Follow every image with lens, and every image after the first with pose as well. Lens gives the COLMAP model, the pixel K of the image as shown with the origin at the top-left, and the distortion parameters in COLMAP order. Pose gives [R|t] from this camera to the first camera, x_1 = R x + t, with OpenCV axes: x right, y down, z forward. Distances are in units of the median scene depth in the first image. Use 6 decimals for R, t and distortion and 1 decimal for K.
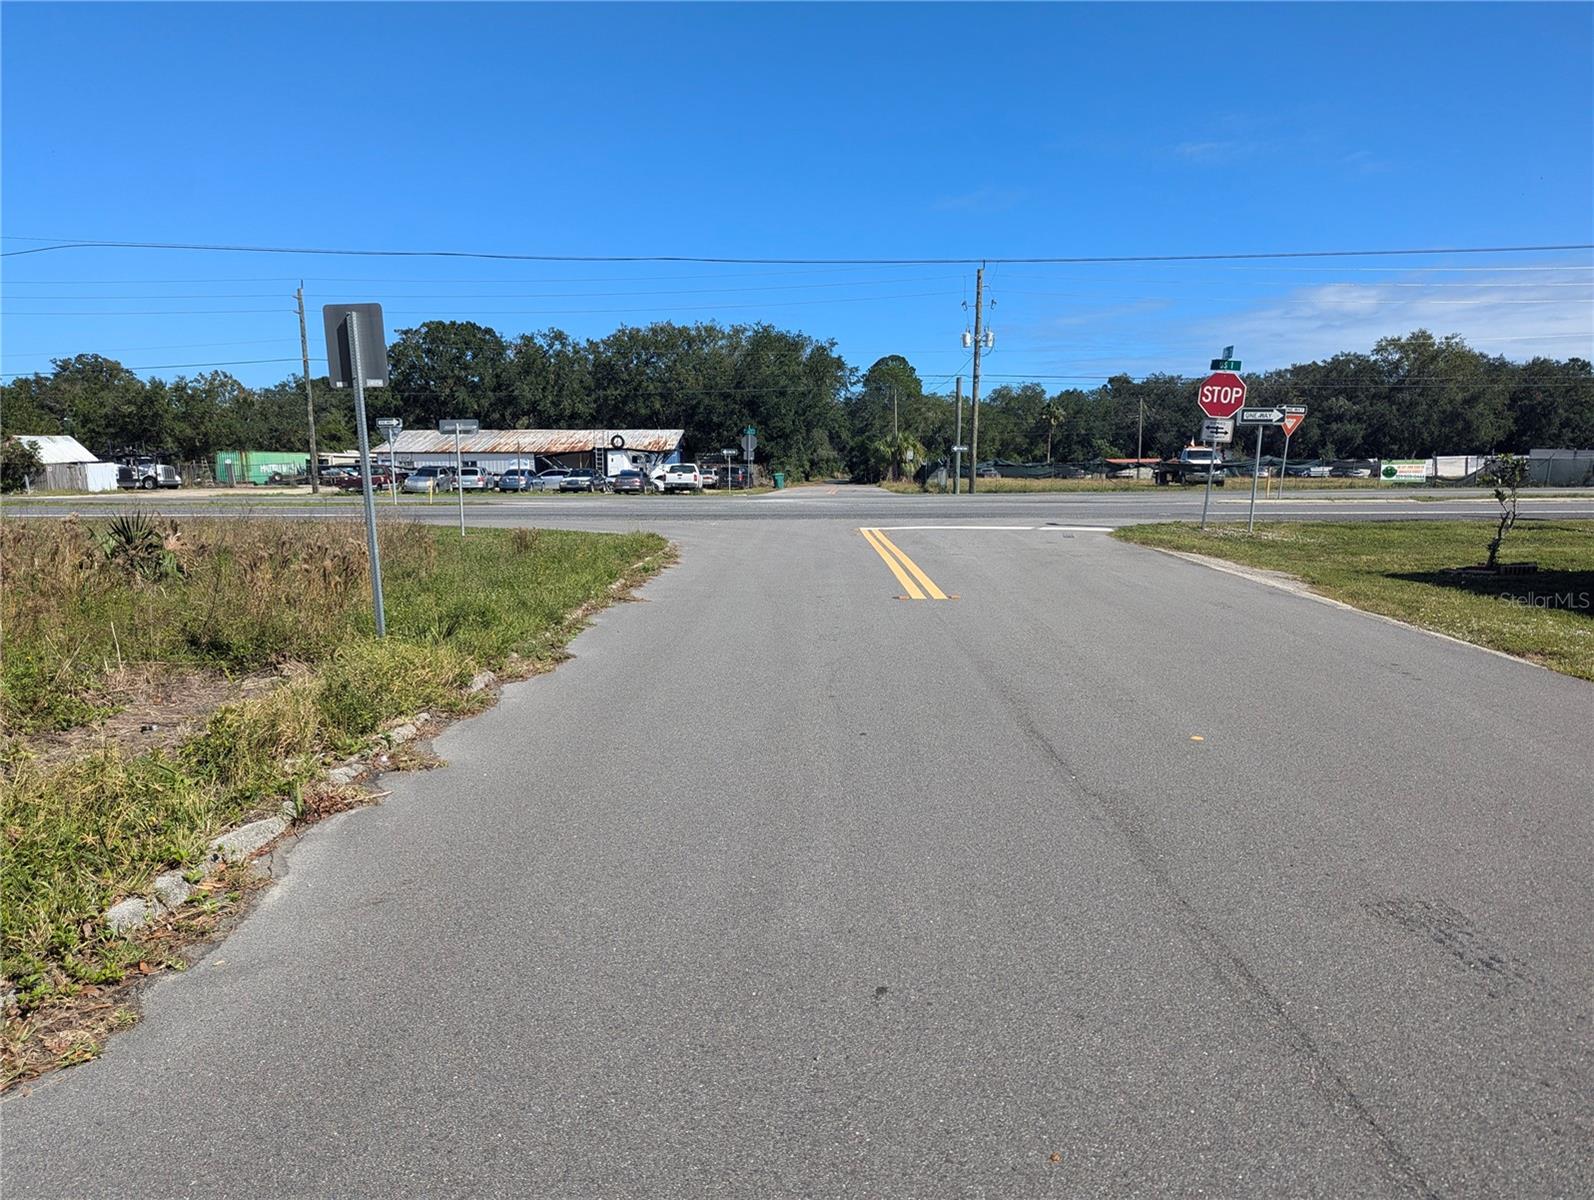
lens RADIAL K [[1489.4, 0, 810.2], [0, 1489.4, 590.9], [0, 0, 1]] dist [0.045937, 0.000000]
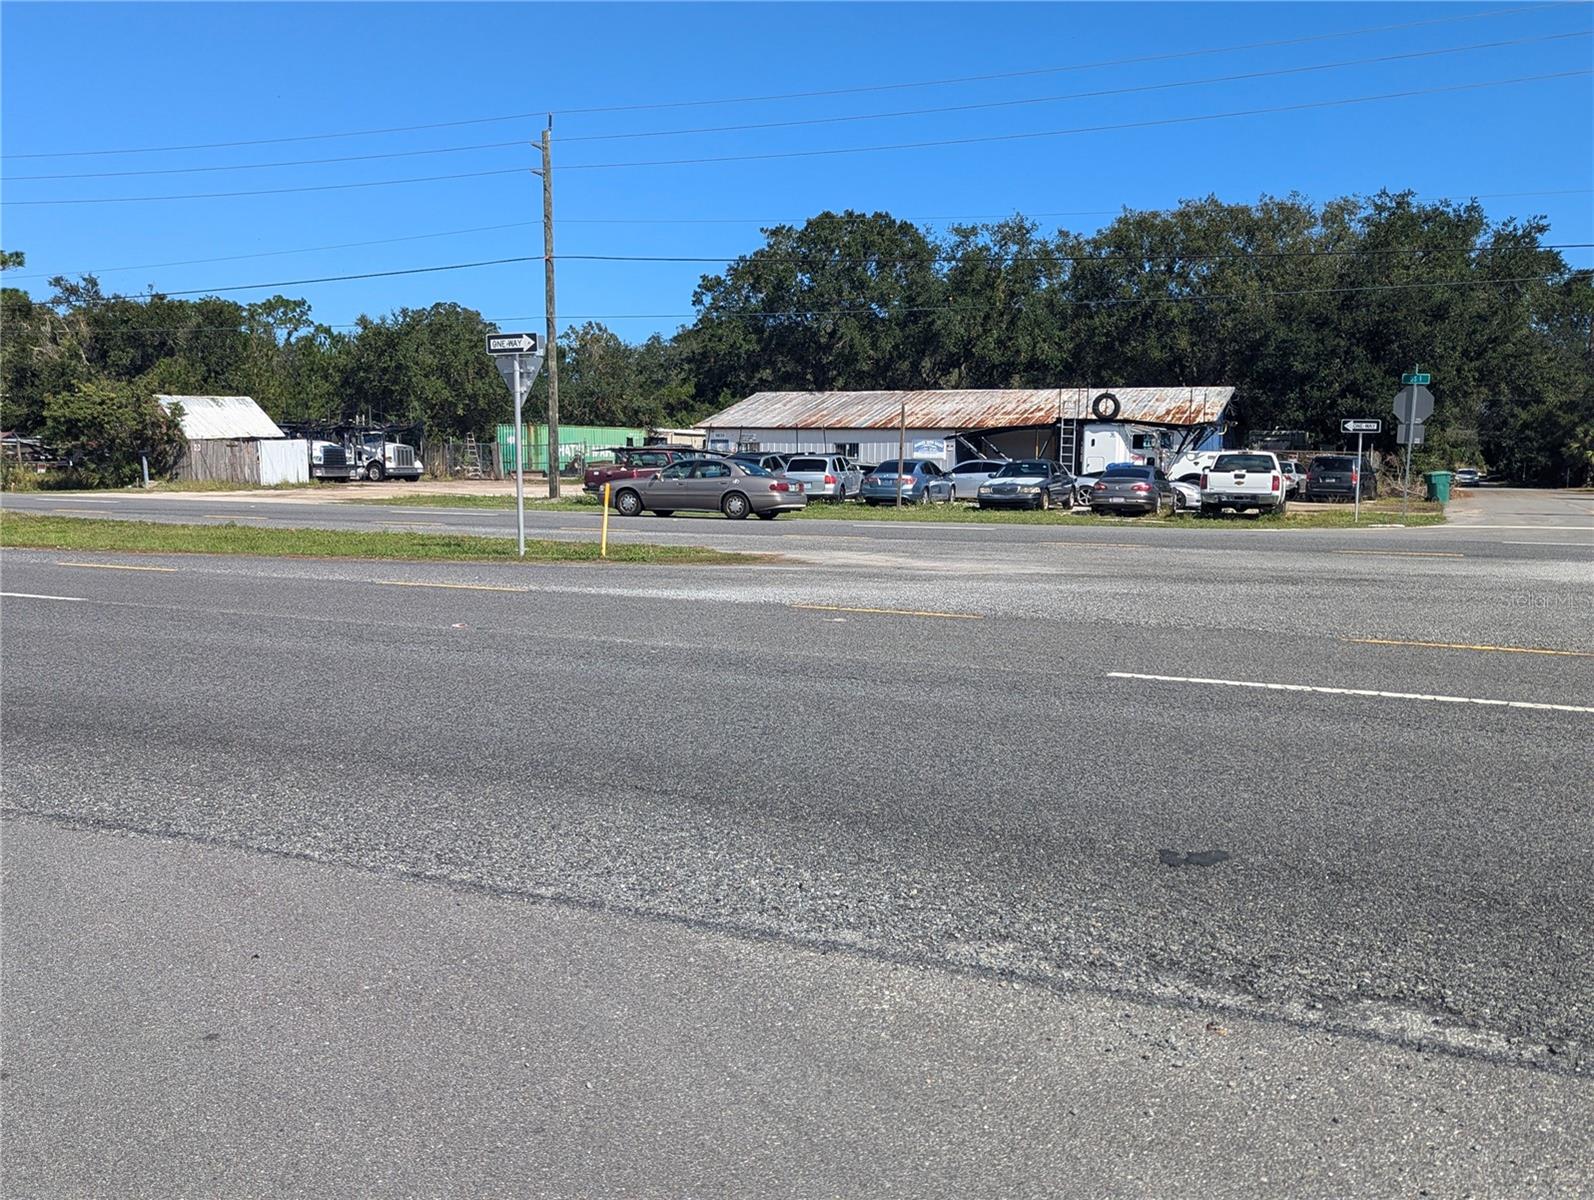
lens RADIAL K [[1489.4, 0, 794.1], [0, 1489.4, 598.1], [0, 0, 1]] dist [0.045937, 0.000000]
pose [[0.942178, 0.045524, -0.332007, -0.061781], [-0.040044, 0.998925, 0.023331, -0.045608], [0.332712, -0.008688, 0.942988, 0.521846]]
